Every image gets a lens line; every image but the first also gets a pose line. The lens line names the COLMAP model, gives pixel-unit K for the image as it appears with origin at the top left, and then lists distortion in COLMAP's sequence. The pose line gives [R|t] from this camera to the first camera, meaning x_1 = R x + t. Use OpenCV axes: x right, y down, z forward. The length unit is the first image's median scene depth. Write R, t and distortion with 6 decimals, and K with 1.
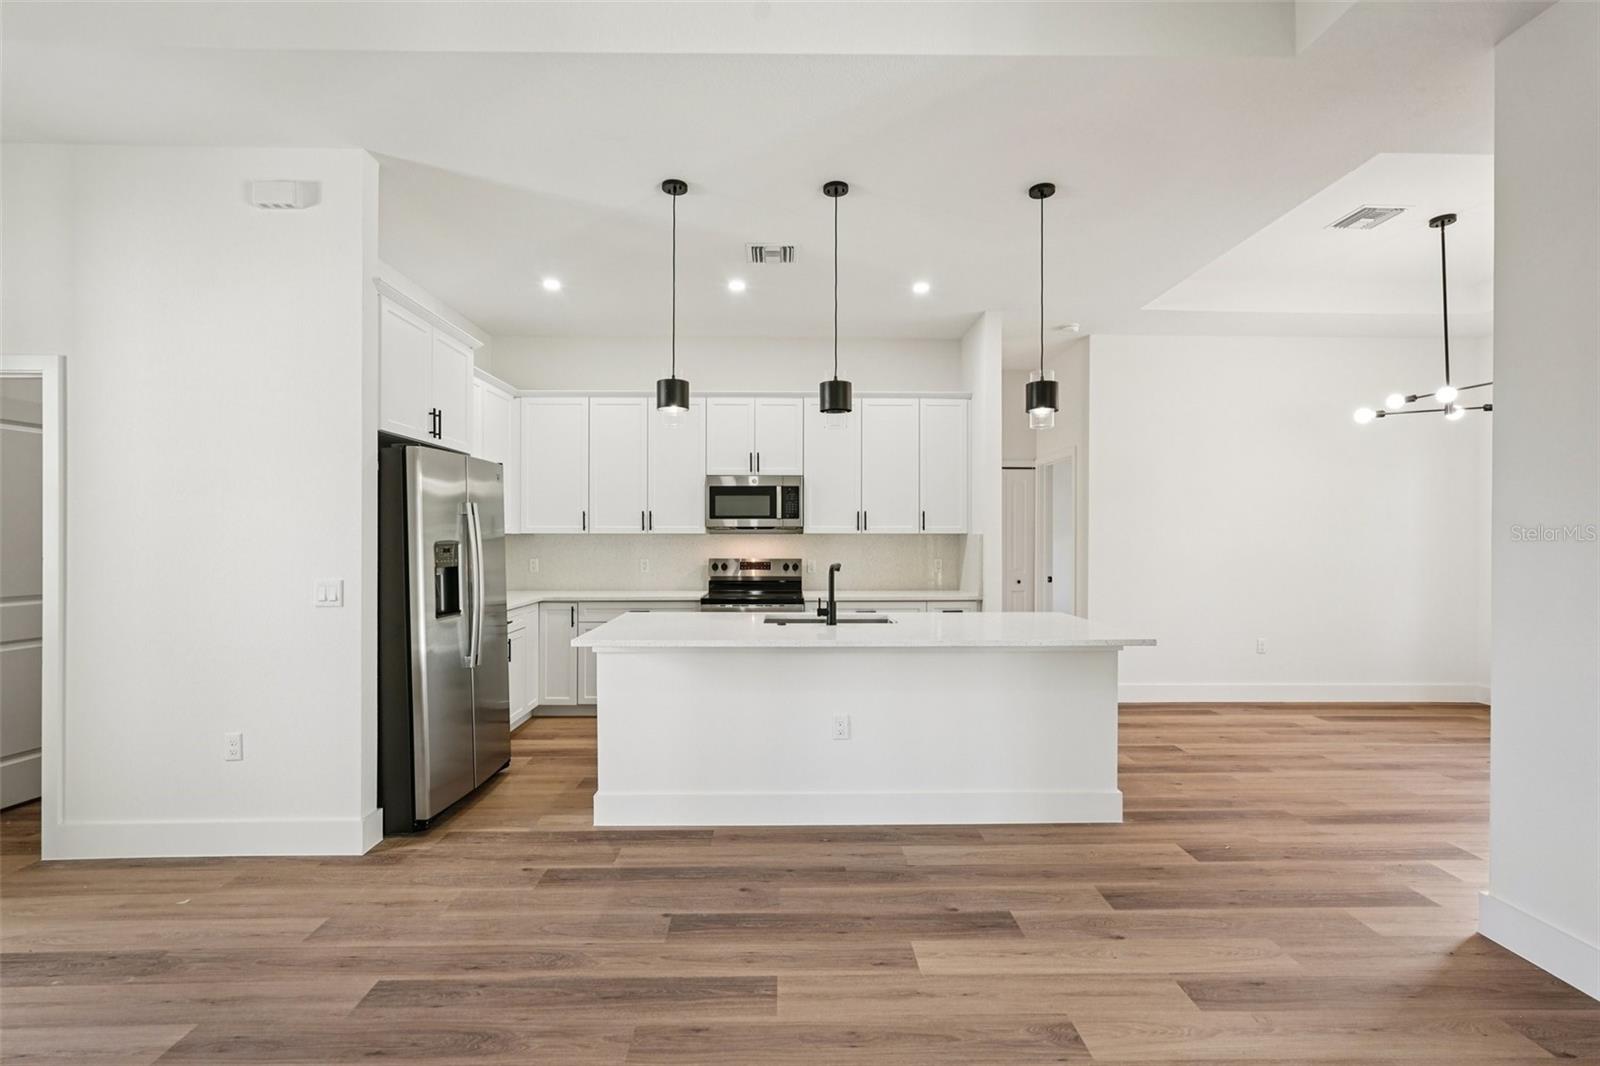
lens RADIAL K [[710.5, 0, 799.1], [0, 710.5, 535.2], [0, 0, 1]] dist [-0.014240, 0.007480]
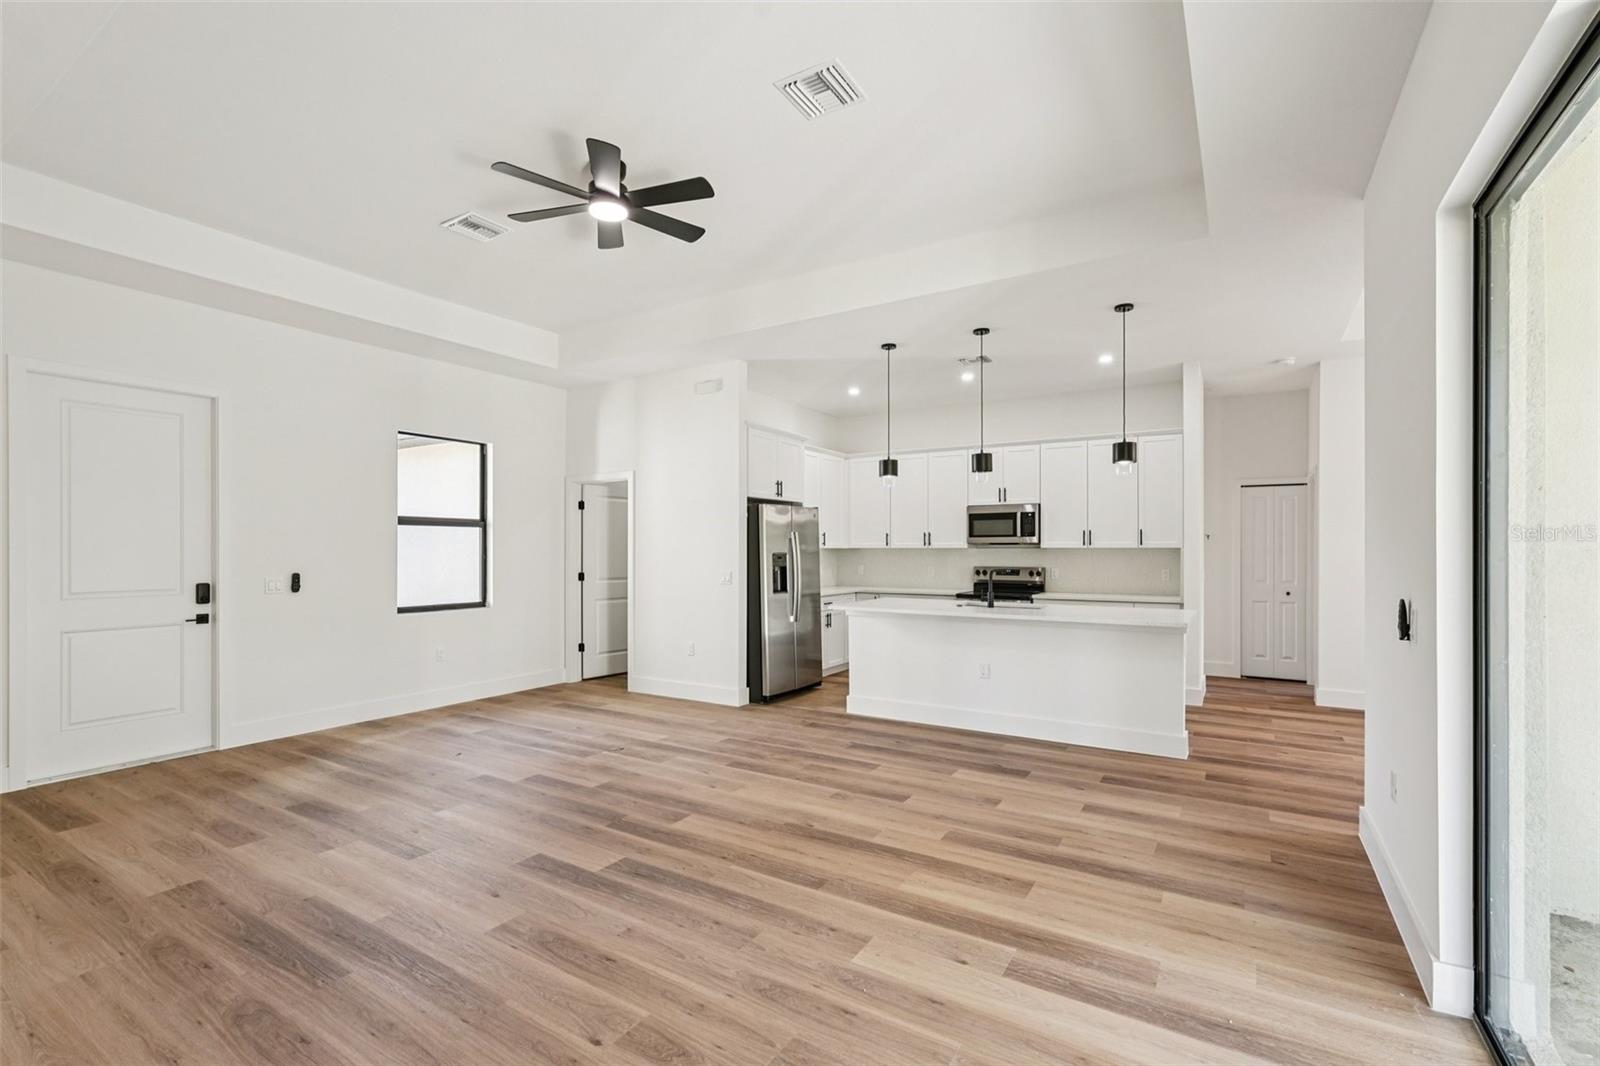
lens RADIAL K [[710.5, 0, 800.2], [0, 710.5, 550.0], [0, 0, 1]] dist [-0.014240, 0.007480]
pose [[0.836480, -0.000695, -0.547996, 0.411792], [0.001155, 0.999999, 0.000495, 0.000590], [0.547996, -0.001047, 0.836481, -0.388606]]
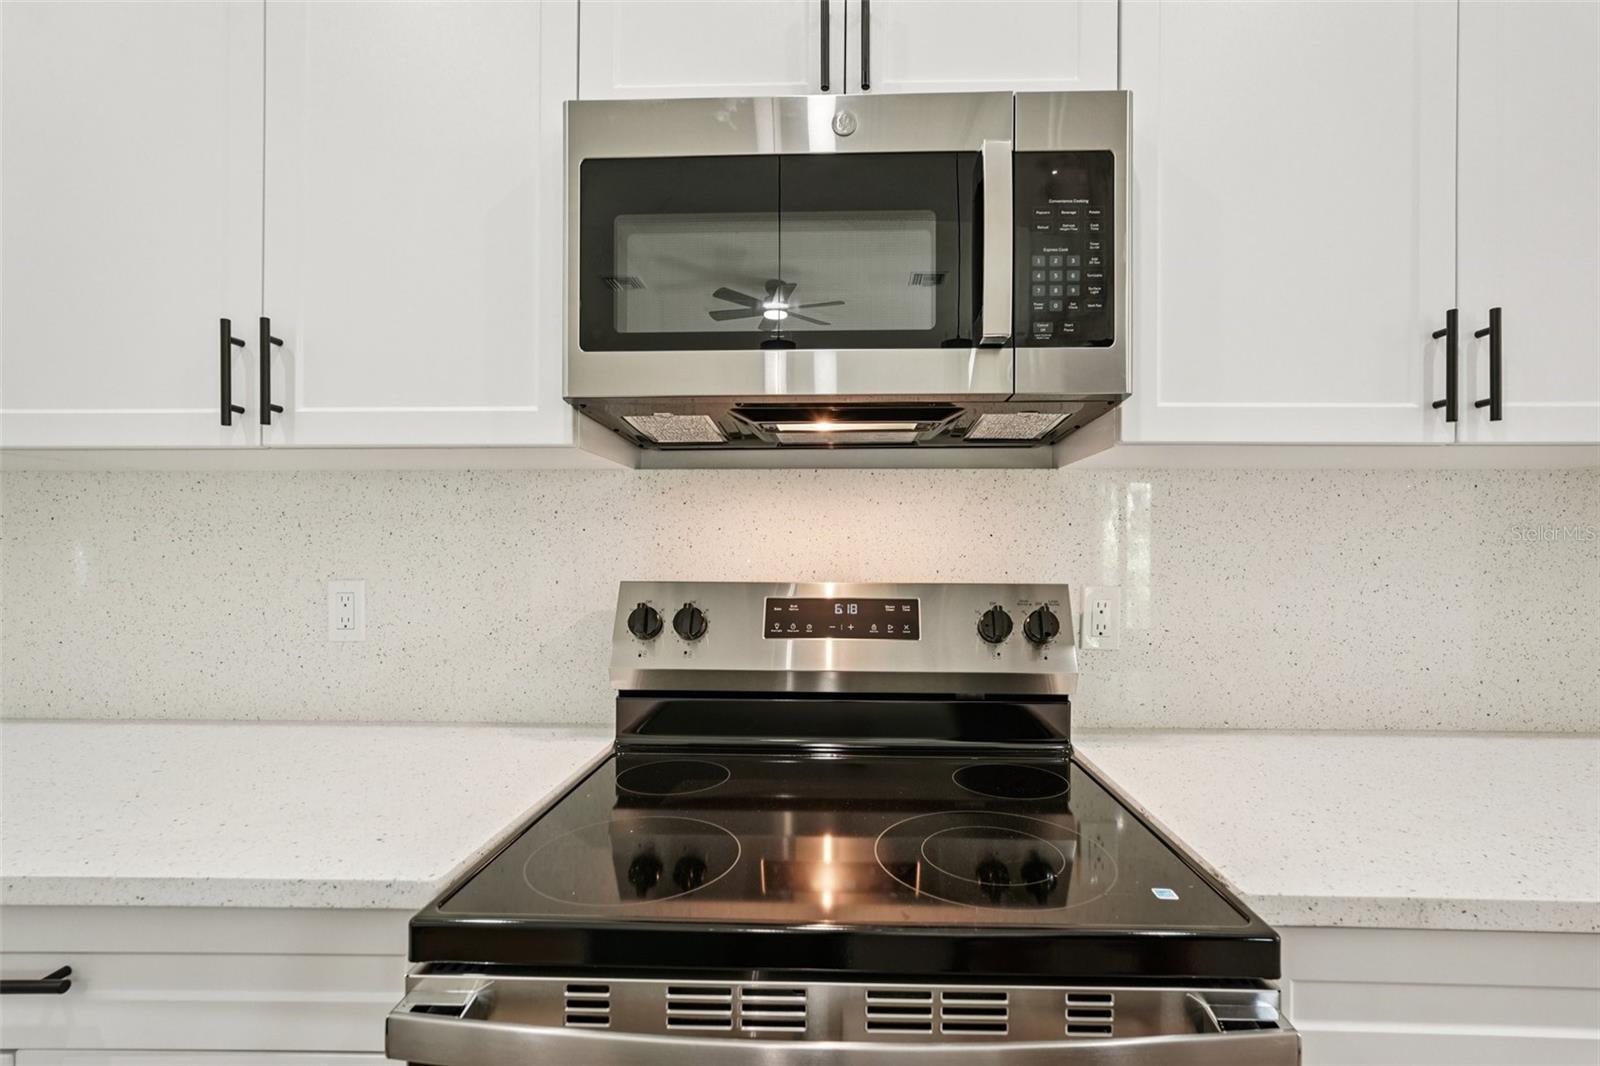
lens RADIAL K [[710.5, 0, 822.5], [0, 710.5, 552.1], [0, 0, 1]] dist [-0.014240, 0.007480]
pose [[0.998858, 0.003479, -0.047655, -0.069025], [-0.003342, 0.999990, 0.002946, 0.028174], [0.047665, -0.002784, 0.998859, 0.960513]]
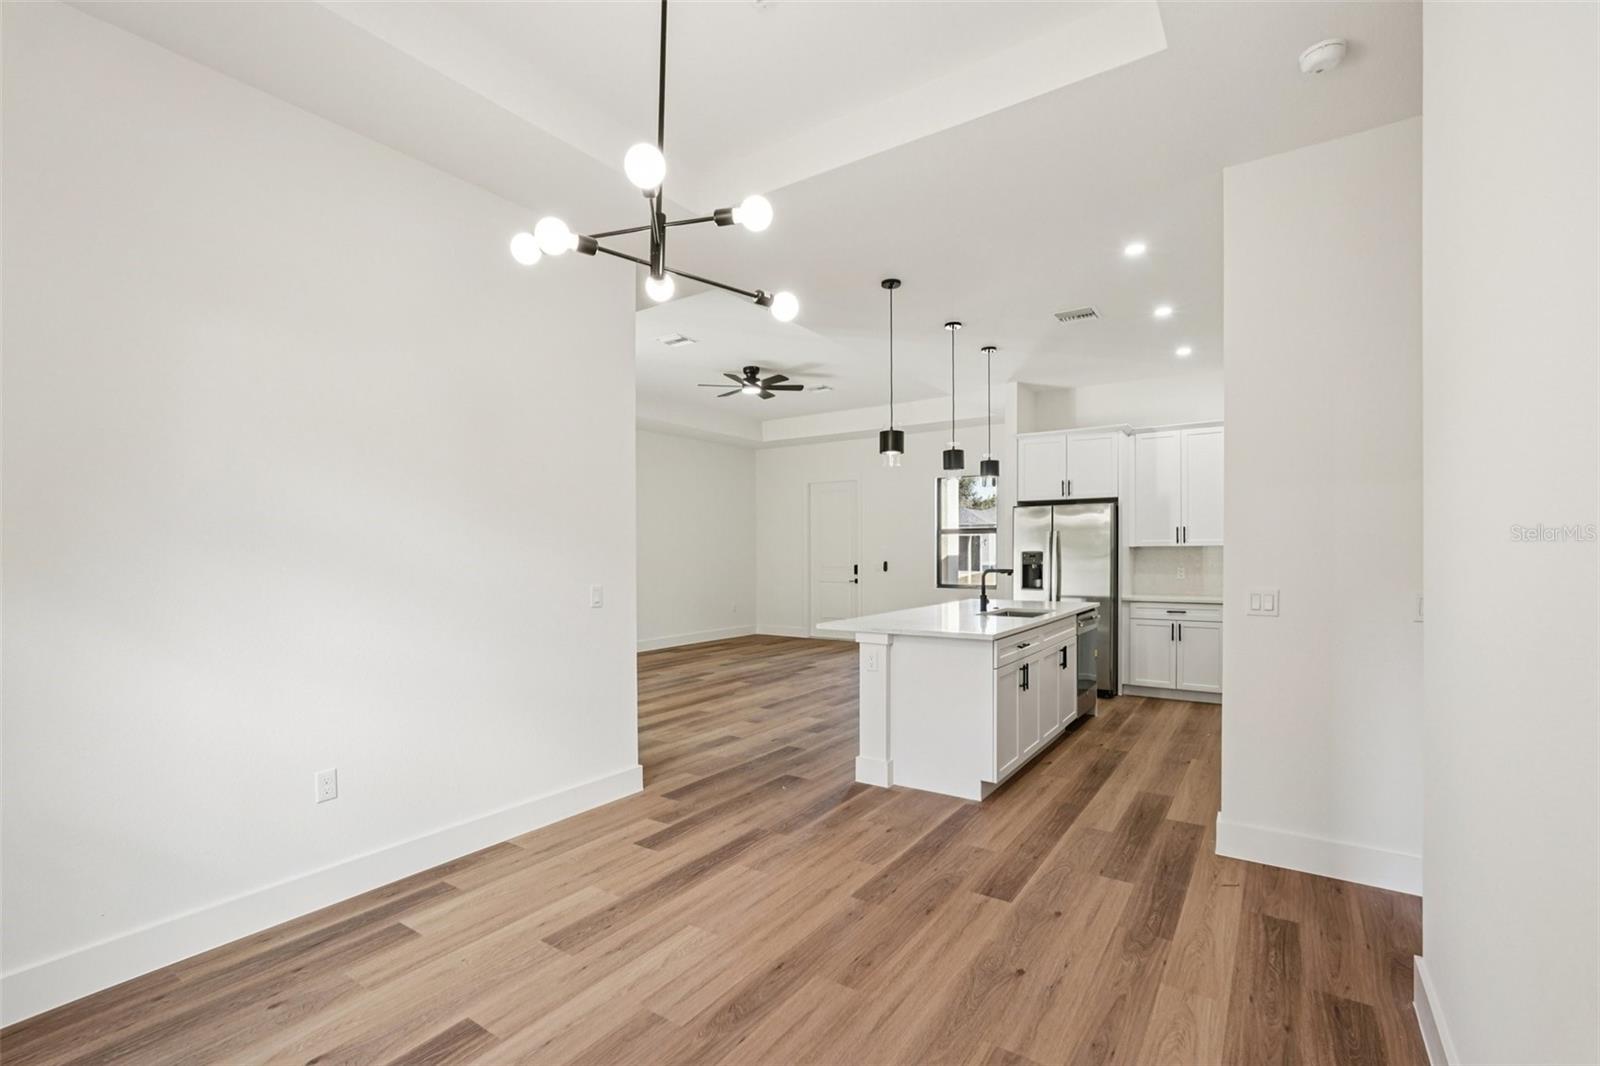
lens RADIAL K [[710.5, 0, 788.9], [0, 710.5, 554.9], [0, 0, 1]] dist [-0.014240, 0.007480]
pose [[-0.594345, 0.006787, -0.804181, 1.070120], [0.004288, 0.999977, 0.005271, 0.003442], [0.804199, -0.000316, -0.594361, 1.158054]]
